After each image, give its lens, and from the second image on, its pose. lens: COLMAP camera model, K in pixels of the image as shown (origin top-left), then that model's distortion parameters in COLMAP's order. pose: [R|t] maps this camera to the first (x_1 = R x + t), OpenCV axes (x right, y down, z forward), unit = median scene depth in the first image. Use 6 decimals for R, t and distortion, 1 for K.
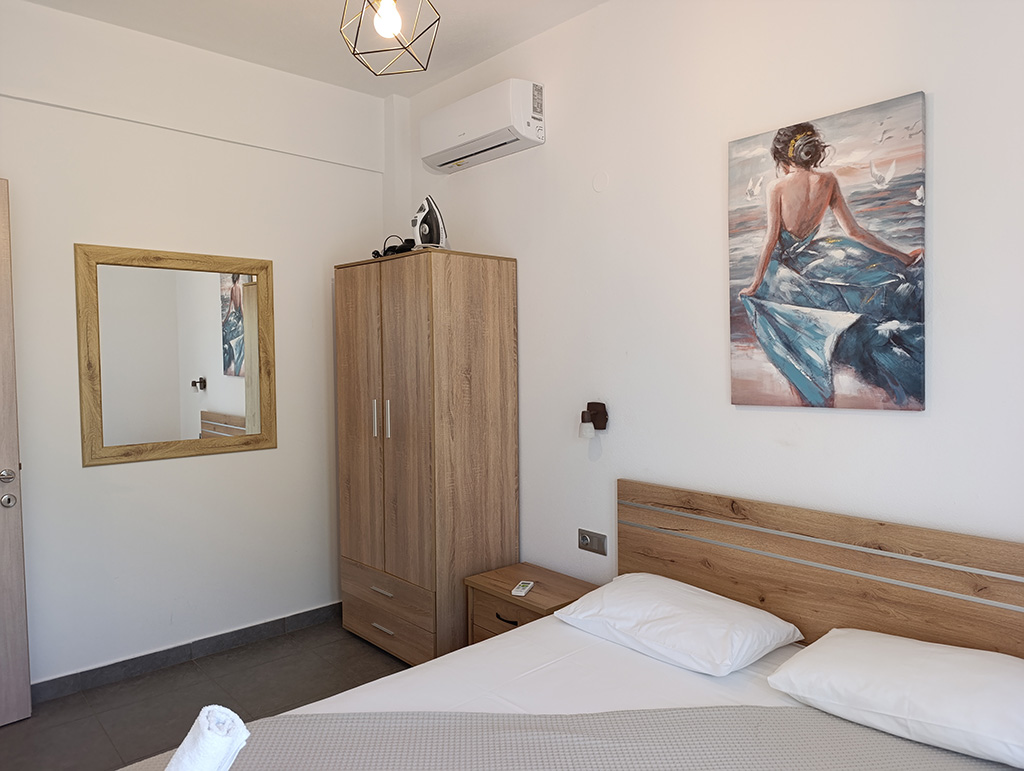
lens RADIAL K [[694.9, 0, 514.6], [0, 694.9, 386.5], [0, 0, 1]] dist [0.030878, -0.045604]
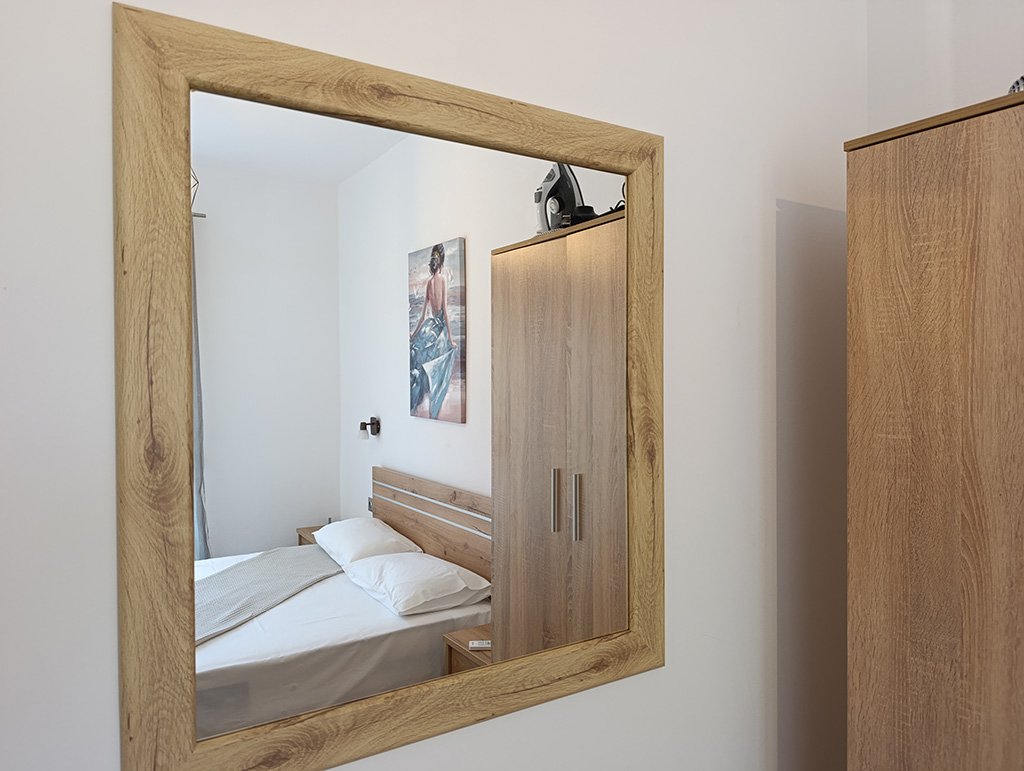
lens RADIAL K [[694.9, 0, 510.3], [0, 694.9, 385.4], [0, 0, 1]] dist [0.030878, -0.045604]
pose [[0.984293, 0.004028, -0.176496, -0.517250], [-0.010194, 0.999368, -0.034046, -0.059019], [0.176248, 0.035310, 0.983712, 0.920749]]
